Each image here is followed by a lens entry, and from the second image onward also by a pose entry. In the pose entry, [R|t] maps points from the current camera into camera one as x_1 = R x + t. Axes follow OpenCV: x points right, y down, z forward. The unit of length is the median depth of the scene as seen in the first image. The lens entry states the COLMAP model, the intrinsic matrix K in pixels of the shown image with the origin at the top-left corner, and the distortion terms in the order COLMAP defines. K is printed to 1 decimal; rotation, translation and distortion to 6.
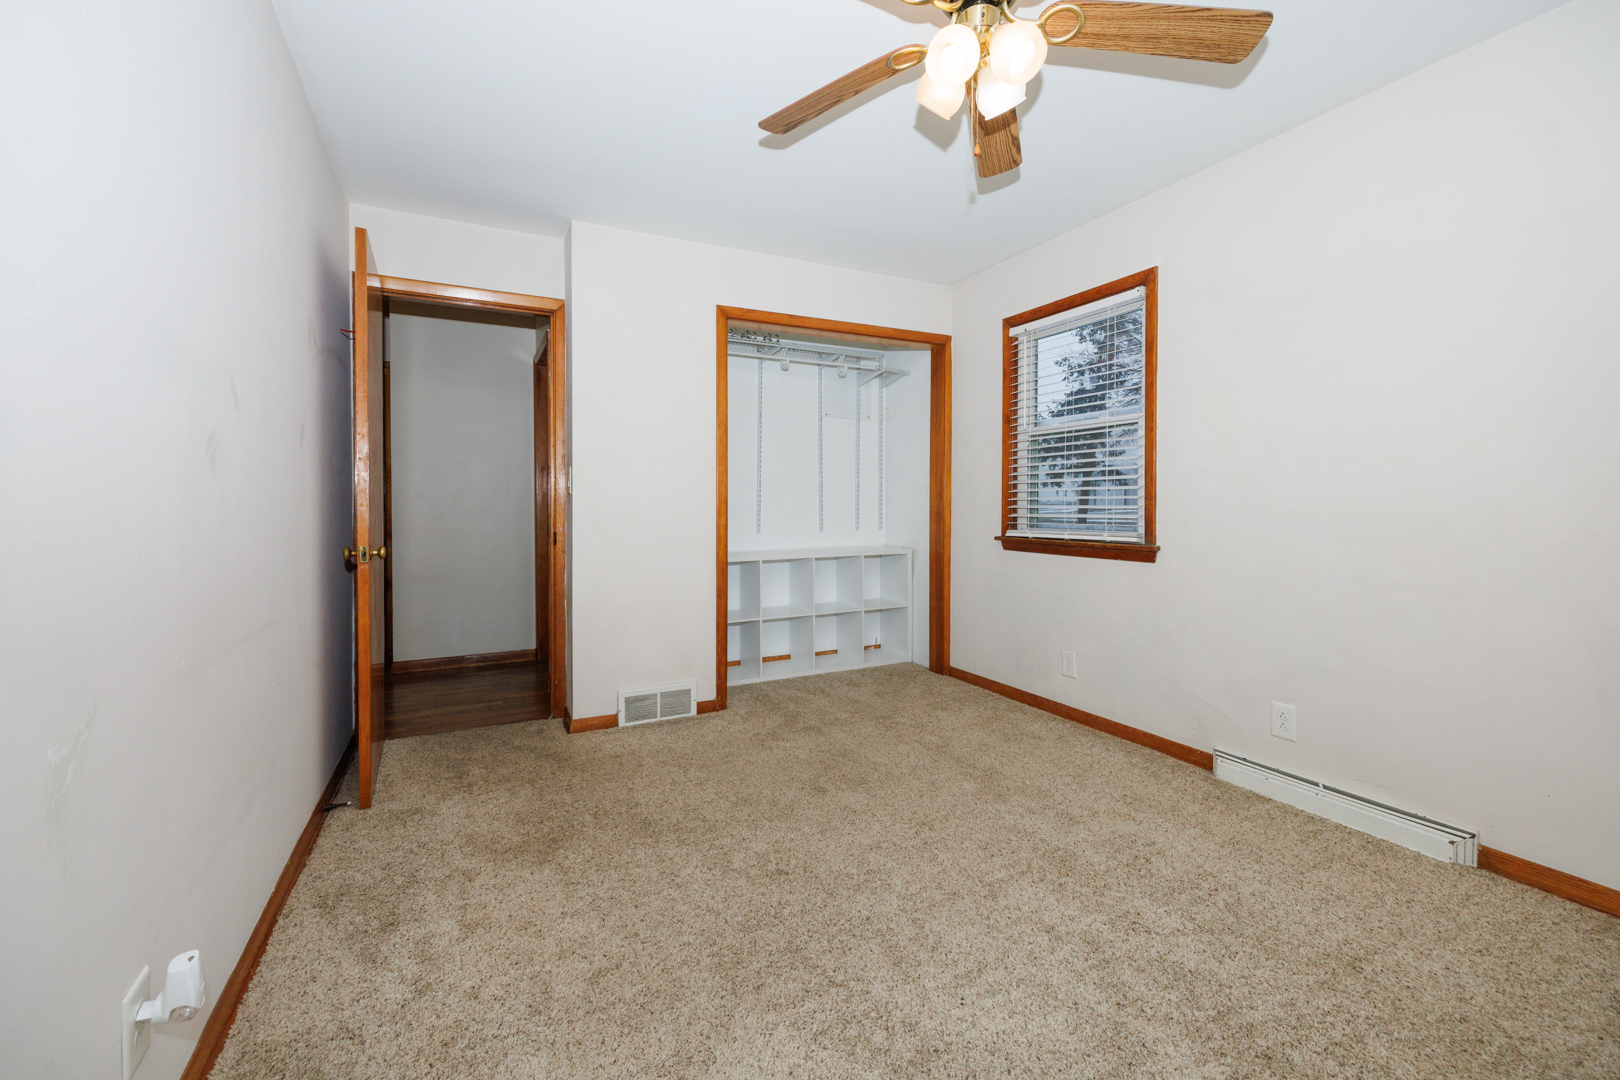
lens RADIAL K [[698.4, 0, 798.3], [0, 698.4, 502.4], [0, 0, 1]] dist [0.004635, 0.000663]
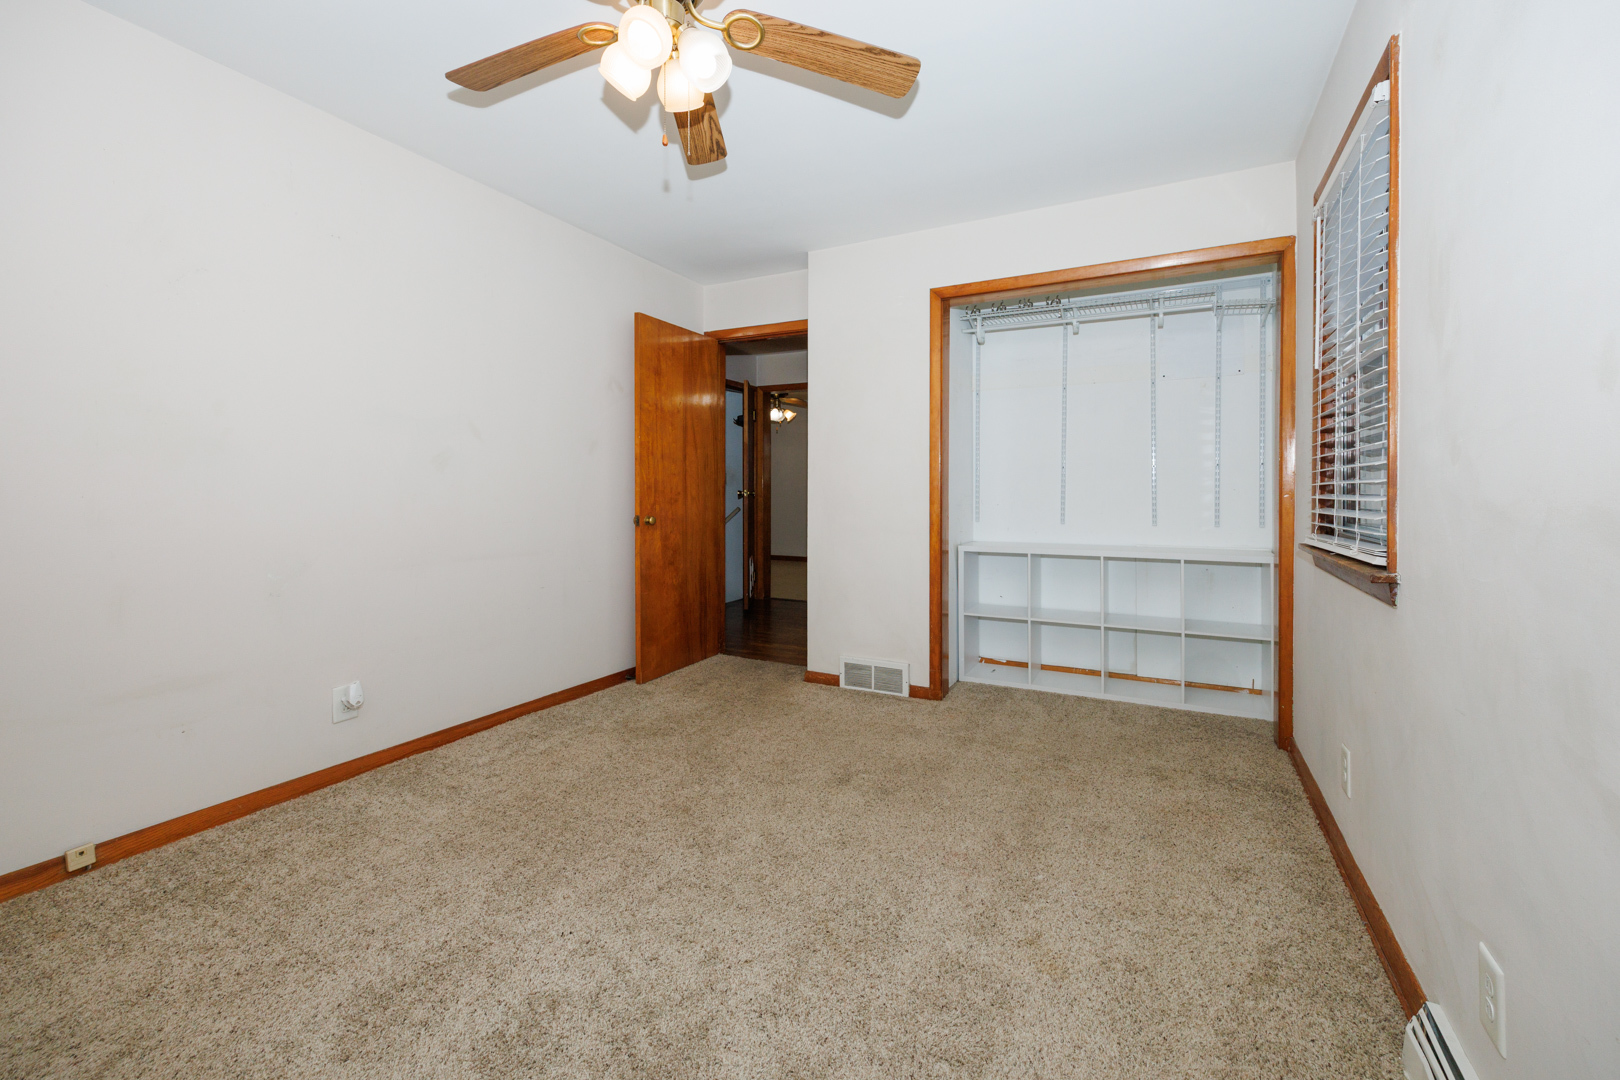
lens RADIAL K [[698.4, 0, 807.9], [0, 698.4, 490.5], [0, 0, 1]] dist [0.004635, 0.000663]
pose [[0.559146, 0.005310, -0.829052, 0.648009], [-0.003089, 0.999986, 0.004321, -0.001155], [0.829063, 0.000145, 0.559155, 0.324974]]
